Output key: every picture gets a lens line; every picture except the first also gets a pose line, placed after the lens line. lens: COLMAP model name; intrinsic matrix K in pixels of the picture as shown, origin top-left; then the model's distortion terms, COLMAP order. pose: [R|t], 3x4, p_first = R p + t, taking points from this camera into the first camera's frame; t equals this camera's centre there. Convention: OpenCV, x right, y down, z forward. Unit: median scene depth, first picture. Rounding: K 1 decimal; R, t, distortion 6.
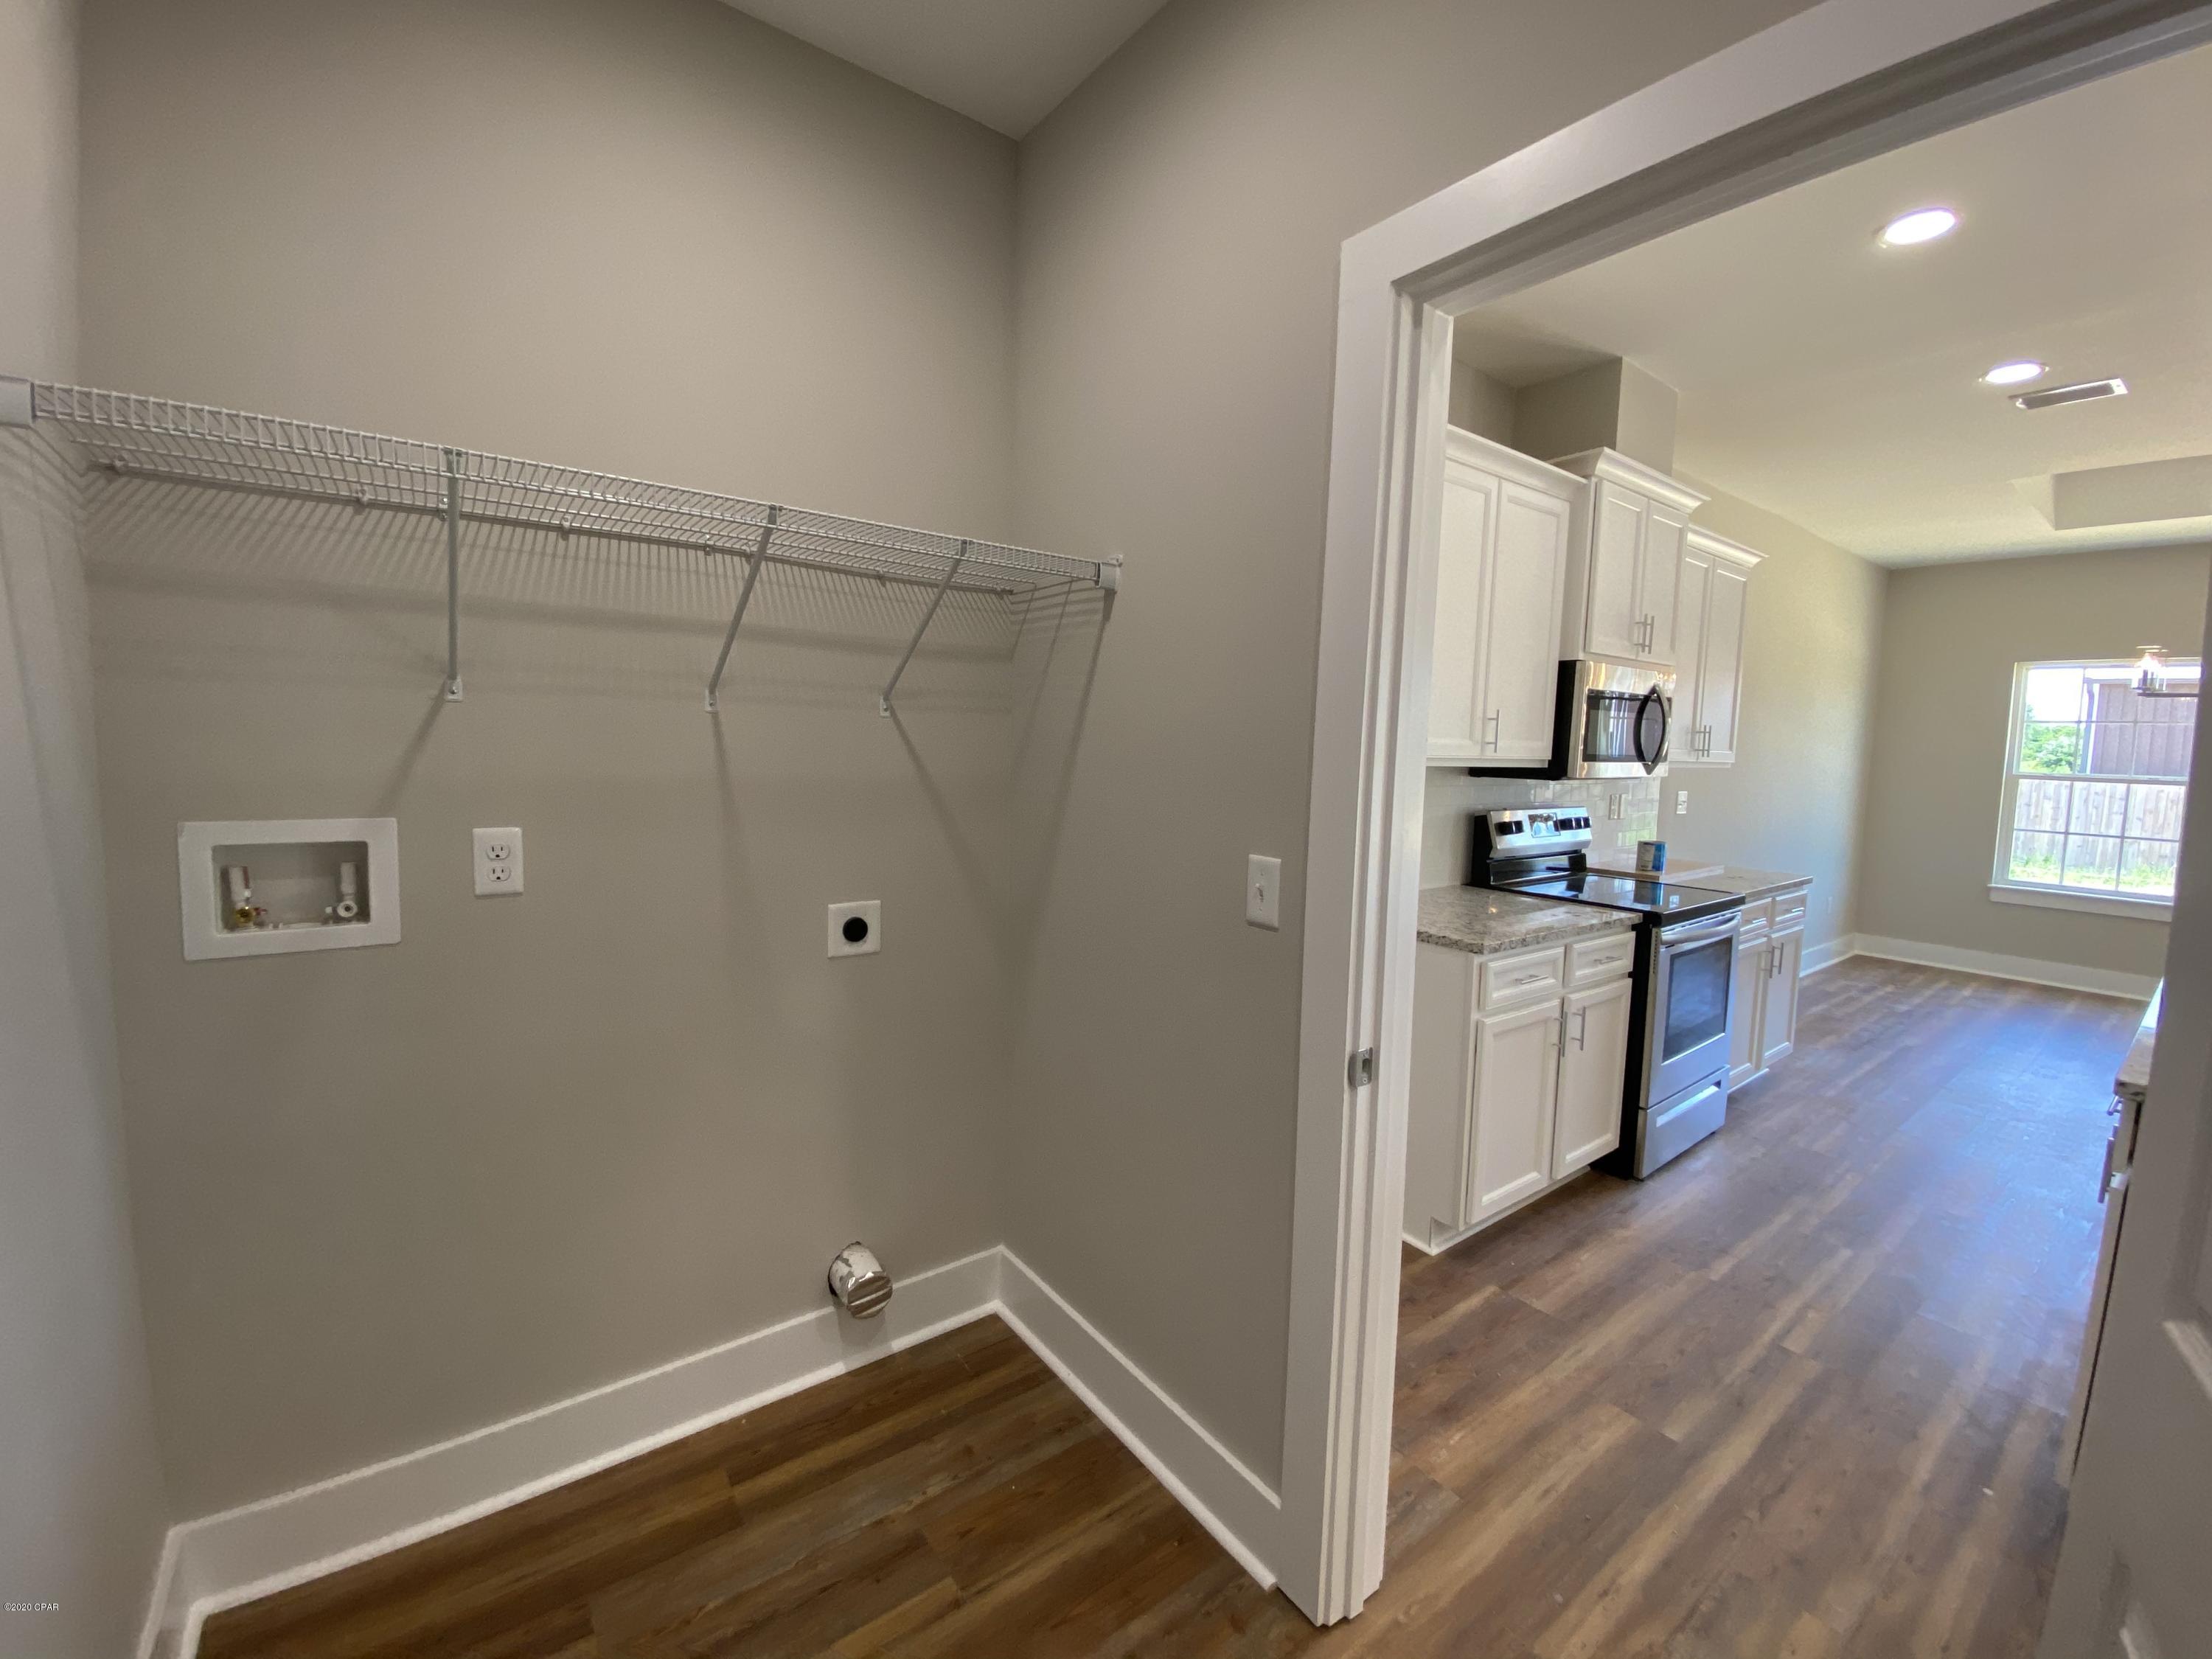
lens RADIAL K [[895.2, 0, 1050.5], [0, 895.2, 819.0], [0, 0, 1]] dist [-0.000038, -0.014749]
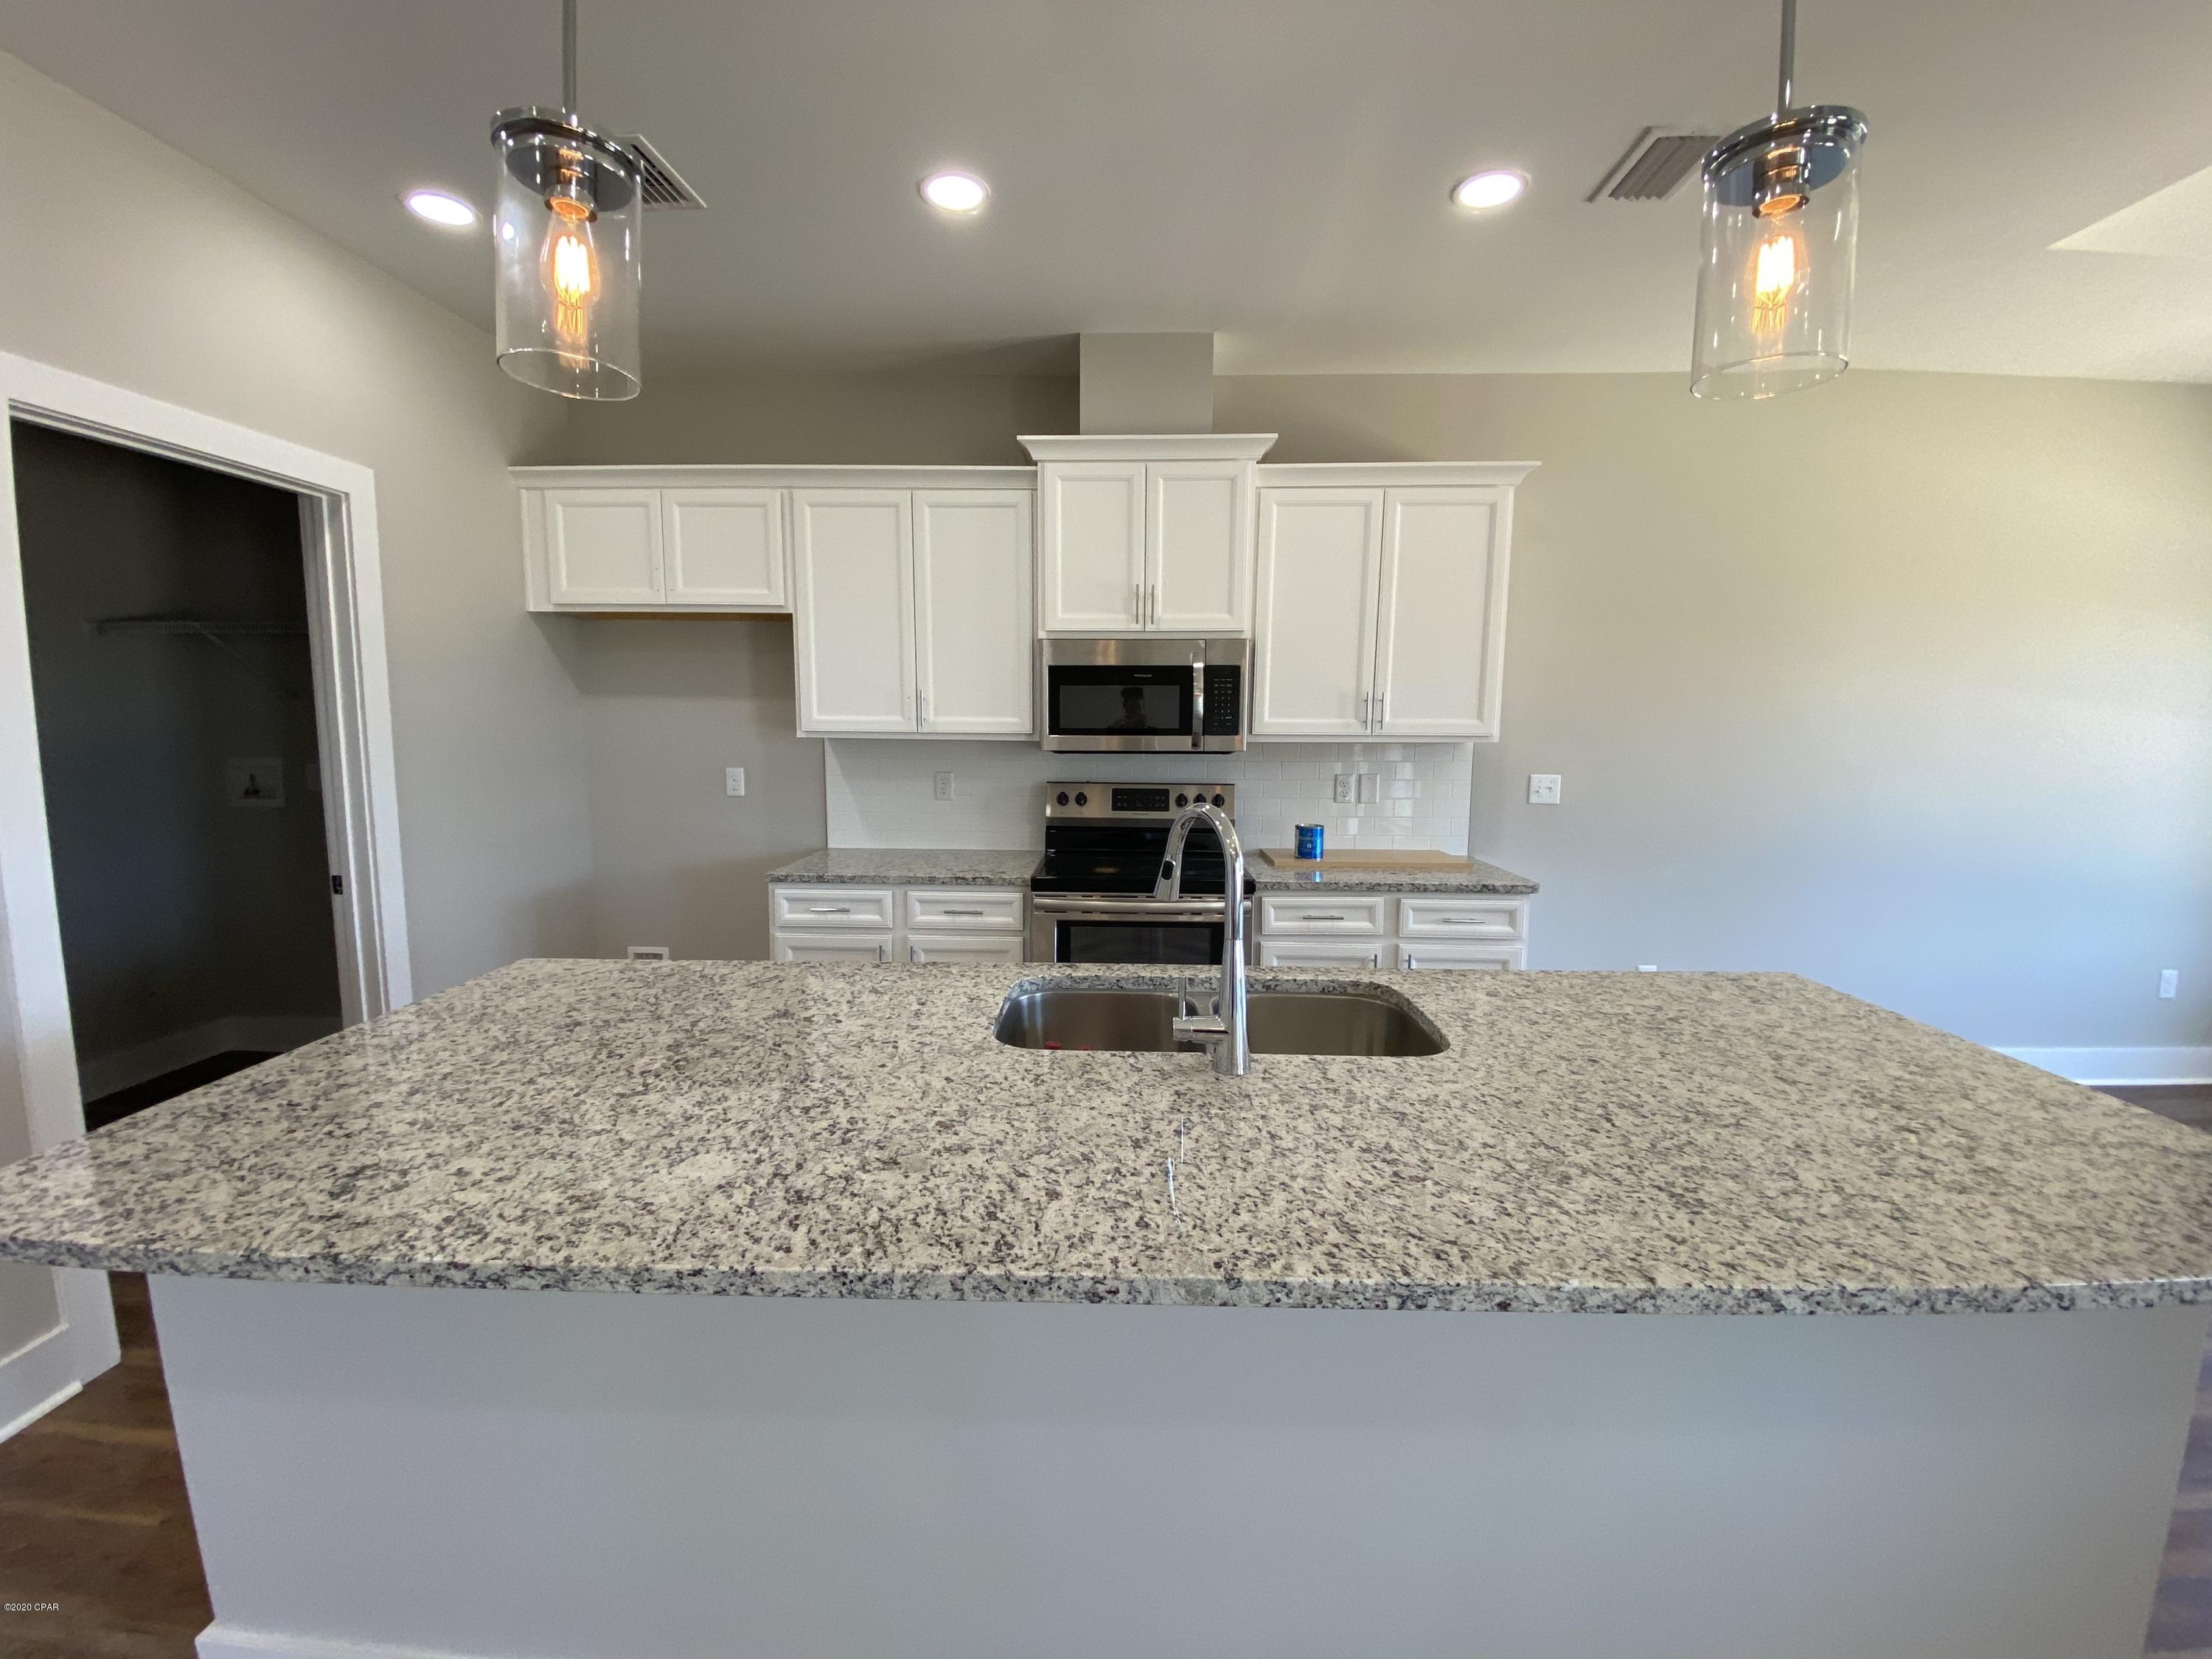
lens RADIAL K [[878.6, 0, 1099.1], [0, 878.6, 829.5], [0, 0, 1]] dist [0.010389, -0.016134]
pose [[0.798895, 0.056219, -0.598838, 1.287258], [-0.041892, 0.998405, 0.037844, 0.005515], [0.600010, -0.005146, 0.799976, 0.208011]]
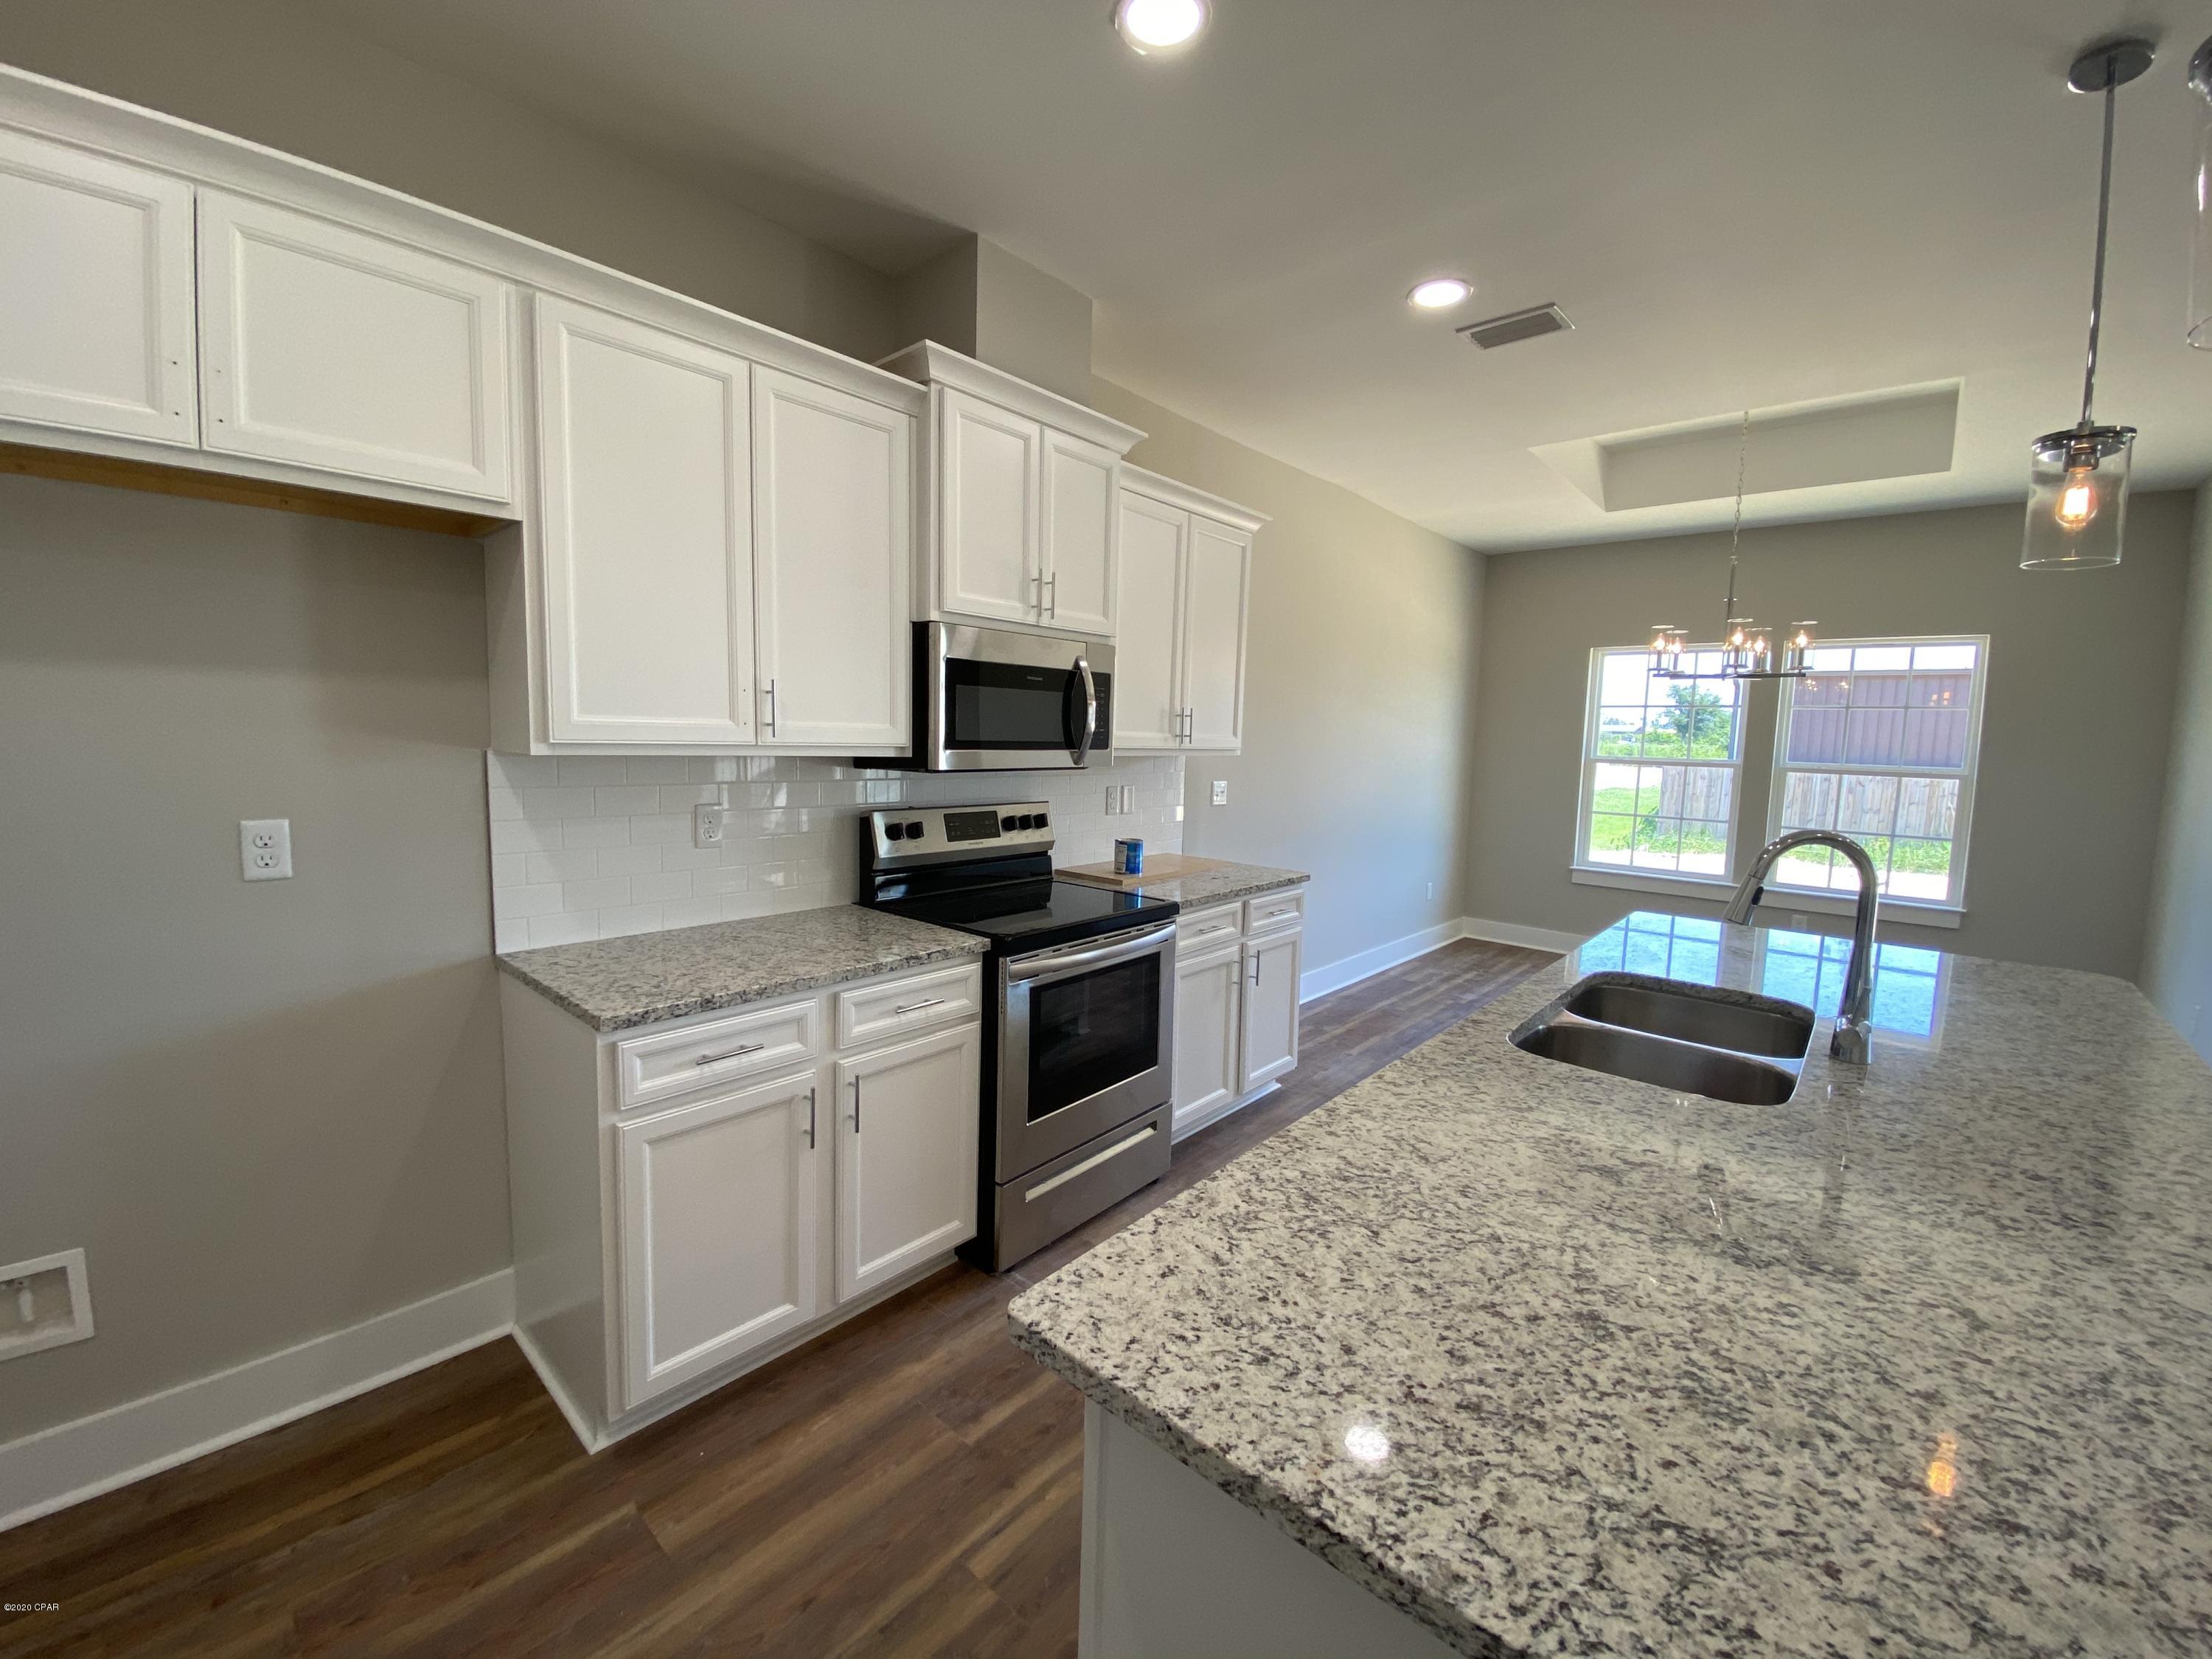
lens RADIAL K [[896.1, 0, 1095.2], [0, 896.1, 819.8], [0, 0, 1]] dist [0.012601, -0.015796]
pose [[0.975146, -0.019069, 0.220740, 0.554365], [0.015225, 0.999702, 0.019102, -0.014786], [-0.221038, -0.015266, 0.975146, 0.194365]]
